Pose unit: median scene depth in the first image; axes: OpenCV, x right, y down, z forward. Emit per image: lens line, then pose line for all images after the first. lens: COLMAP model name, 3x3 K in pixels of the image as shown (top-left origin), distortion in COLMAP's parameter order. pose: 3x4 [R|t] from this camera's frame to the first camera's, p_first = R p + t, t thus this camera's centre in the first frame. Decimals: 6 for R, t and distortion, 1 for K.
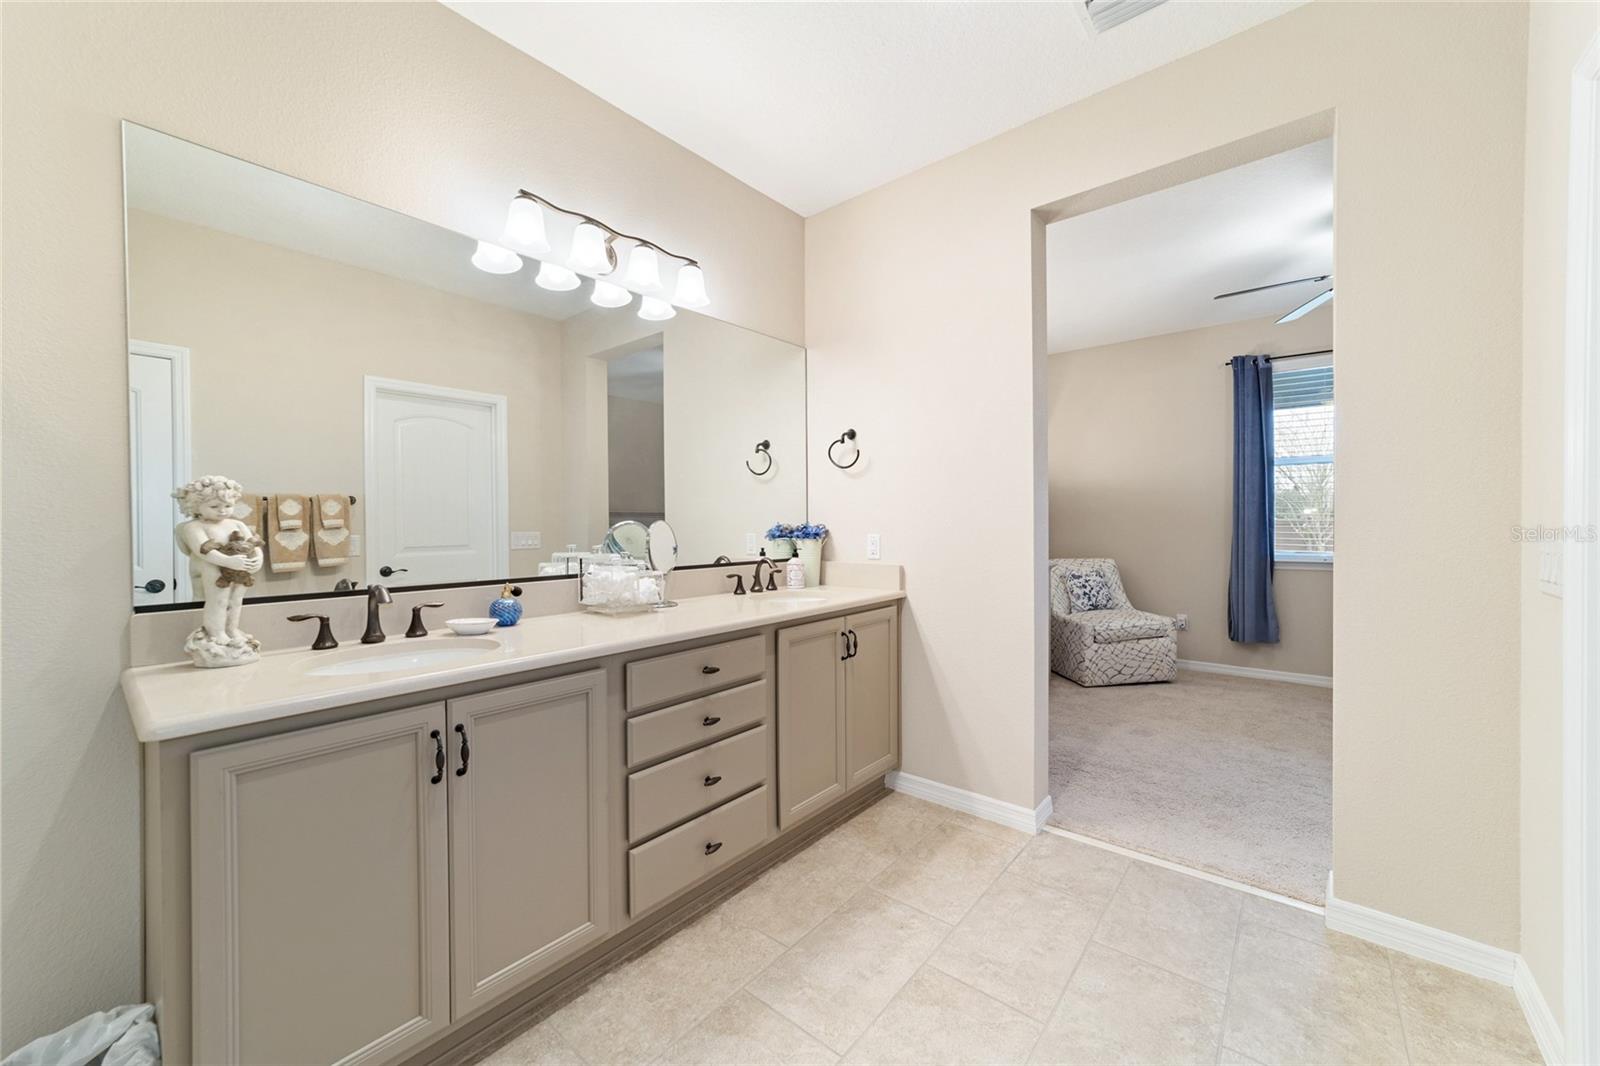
lens RADIAL K [[616.2, 0, 803.7], [0, 616.2, 527.4], [0, 0, 1]] dist [-0.015395, 0.007264]
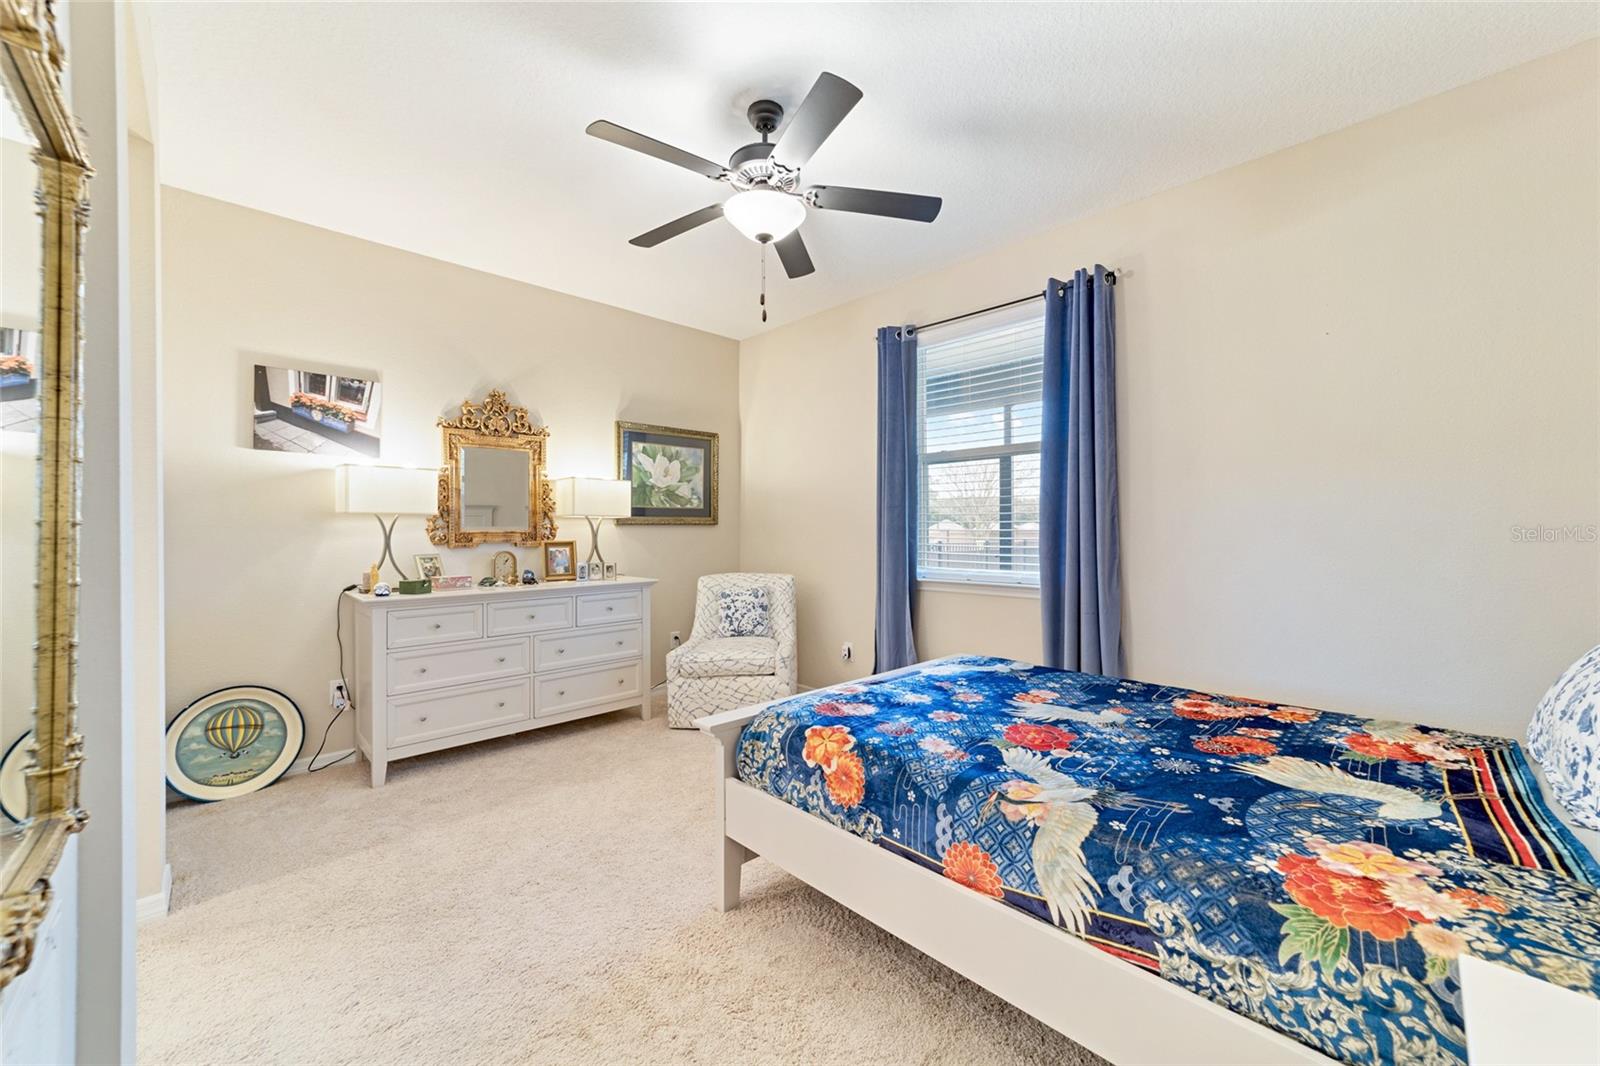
lens RADIAL K [[616.2, 0, 806.8], [0, 616.2, 529.4], [0, 0, 1]] dist [-0.015395, 0.007264]
pose [[0.994352, 0.000102, -0.106136, 0.706082], [-0.001262, 0.999940, -0.010862, -0.002951], [0.106128, 0.010935, 0.994292, 0.179028]]
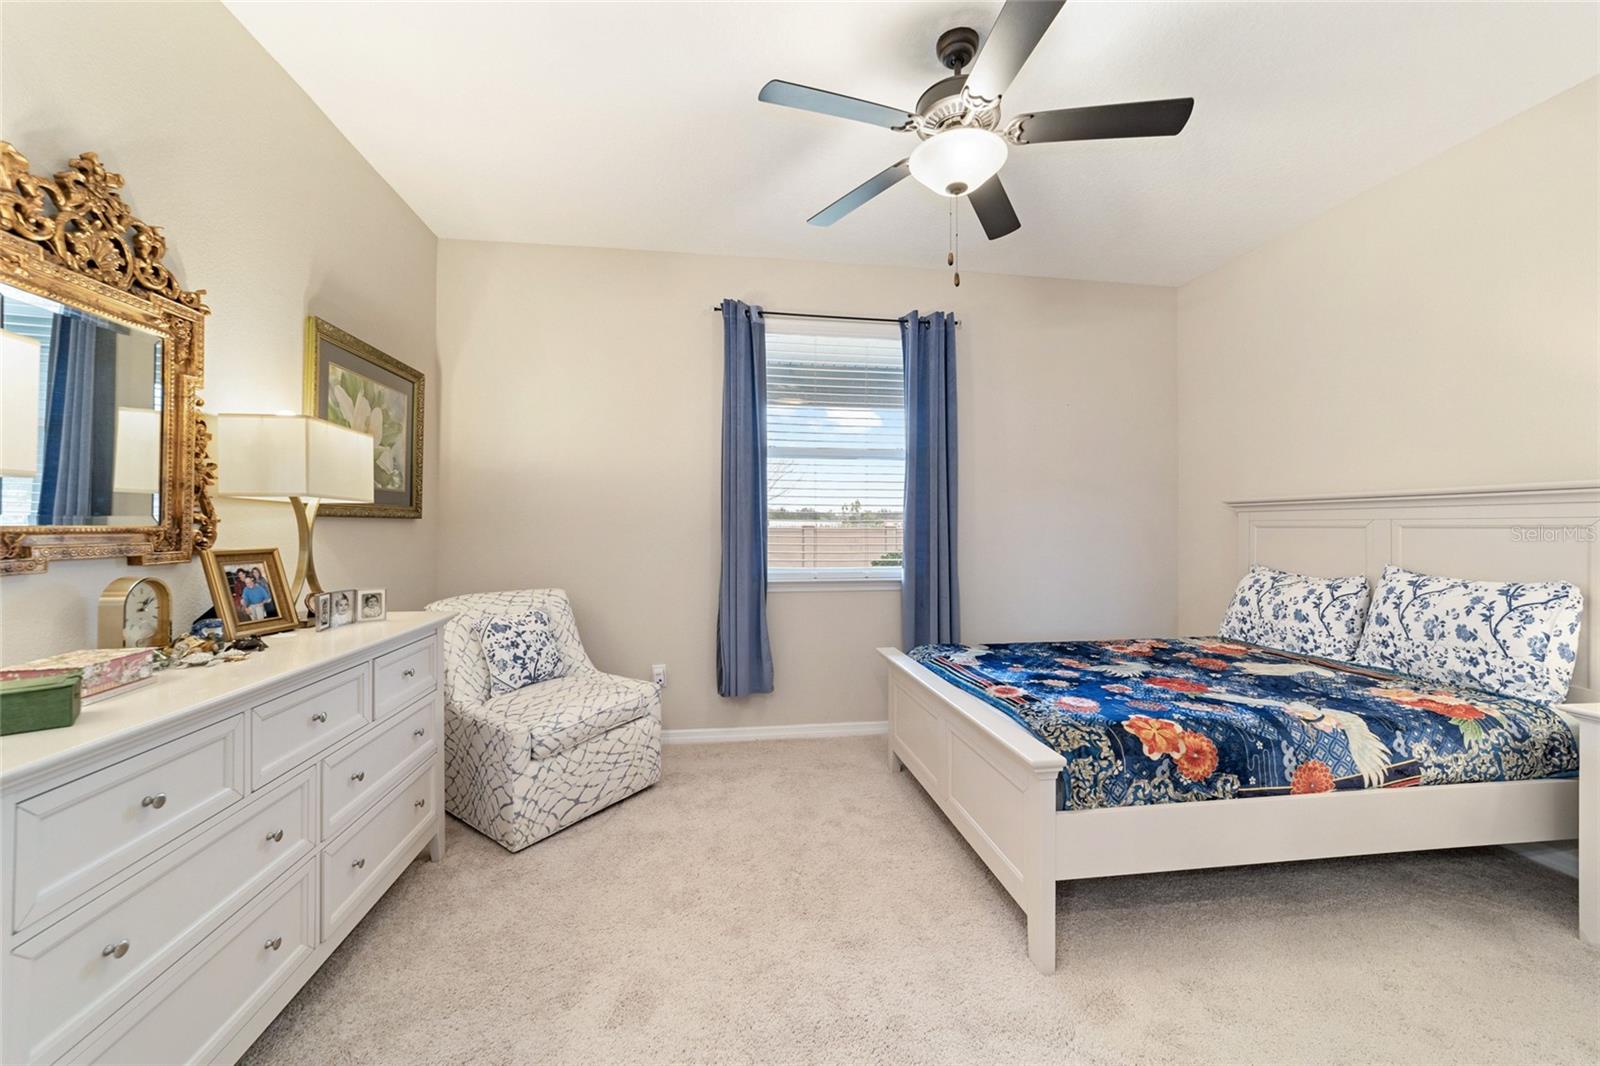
lens RADIAL K [[616.2, 0, 795.8], [0, 616.2, 532.4], [0, 0, 1]] dist [-0.015395, 0.007264]
pose [[0.670934, -0.000999, 0.741517, 0.228963], [0.003821, 0.999990, -0.002111, -0.004806], [-0.741507, 0.004250, 0.670931, 0.464723]]
